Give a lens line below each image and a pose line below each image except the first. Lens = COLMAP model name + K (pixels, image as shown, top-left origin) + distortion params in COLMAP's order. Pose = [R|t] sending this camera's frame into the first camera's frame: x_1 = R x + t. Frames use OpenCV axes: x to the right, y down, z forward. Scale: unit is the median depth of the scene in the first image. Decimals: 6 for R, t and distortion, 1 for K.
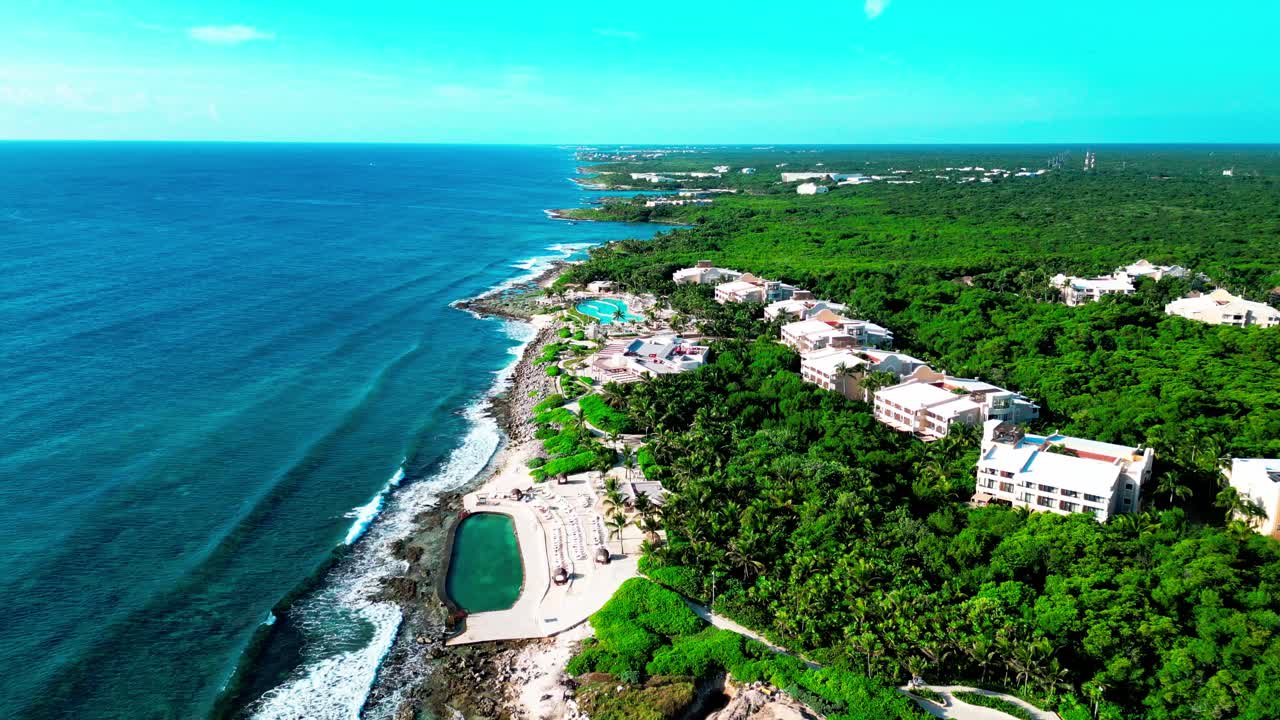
lens RADIAL K [[924.3, 0, 643.3], [0, 924.3, 340.2], [0, 0, 1]] dist [0.073530, -0.065955]
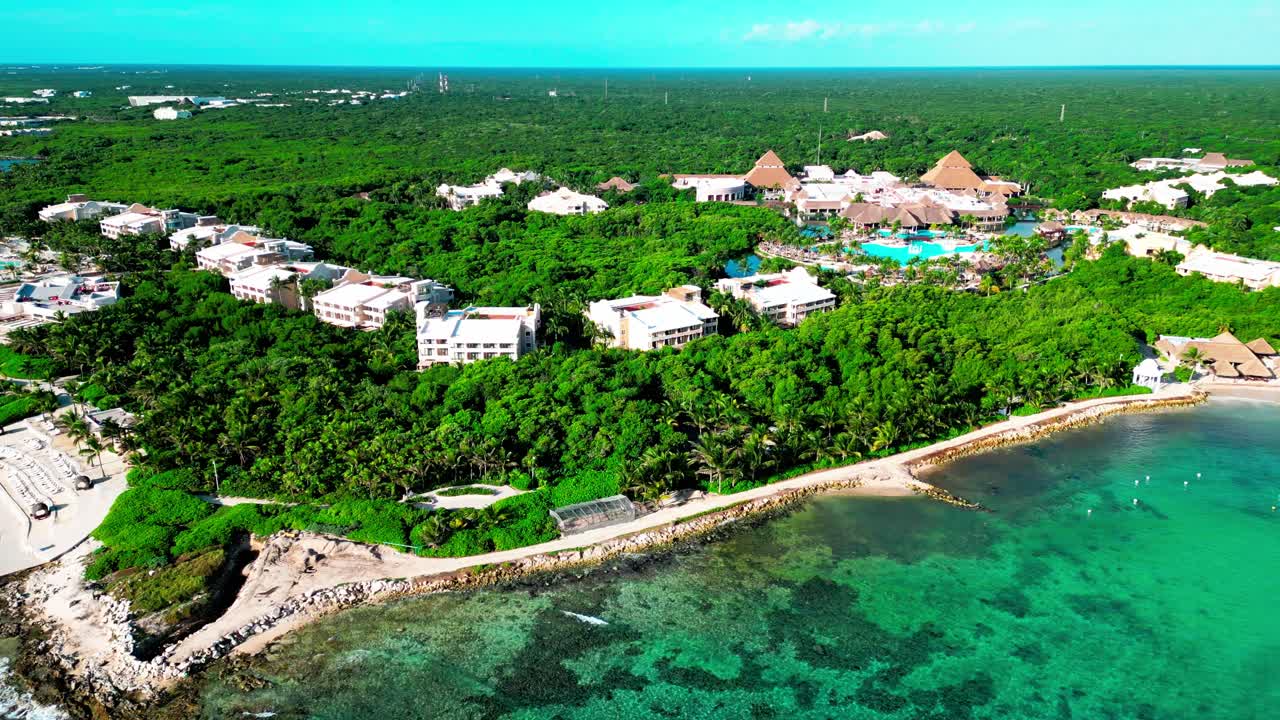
lens RADIAL K [[924.3, 0, 643.3], [0, 924.3, 340.2], [0, 0, 1]] dist [0.073530, -0.065955]
pose [[0.800622, -0.170900, 0.574279, -0.073316], [0.125396, 0.985026, 0.118316, 0.023493], [-0.585901, -0.022714, 0.810064, -0.107462]]
